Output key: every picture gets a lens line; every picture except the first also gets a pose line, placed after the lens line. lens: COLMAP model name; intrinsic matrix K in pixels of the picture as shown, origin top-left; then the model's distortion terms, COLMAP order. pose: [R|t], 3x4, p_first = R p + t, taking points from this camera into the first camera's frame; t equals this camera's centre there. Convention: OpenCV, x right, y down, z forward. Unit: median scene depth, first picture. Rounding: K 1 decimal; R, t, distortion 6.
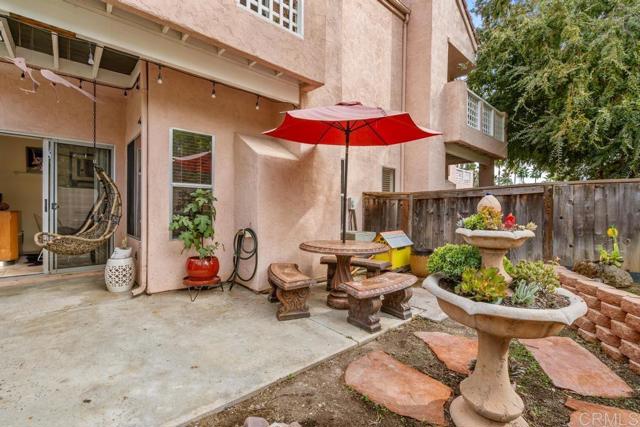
lens RADIAL K [[292.6, 0, 321.4], [0, 292.6, 213.2], [0, 0, 1]] dist [-0.013016, 0.004842]
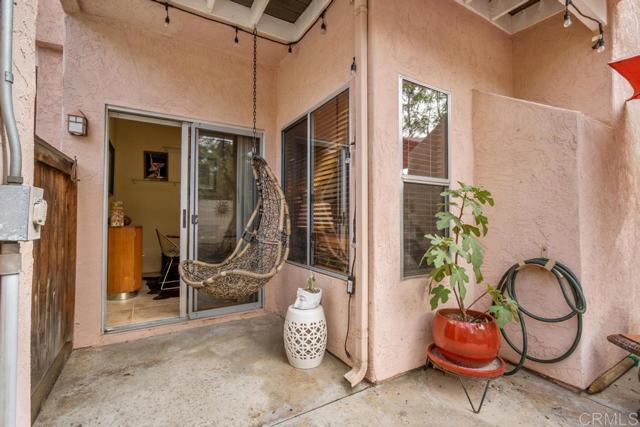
lens RADIAL K [[292.6, 0, 319.2], [0, 292.6, 212.3], [0, 0, 1]] dist [-0.013016, 0.004842]
pose [[0.979913, -0.014824, -0.198875, -0.507488], [0.007068, 0.999188, -0.039657, -0.011825], [0.199302, 0.037455, 0.979222, 0.392396]]
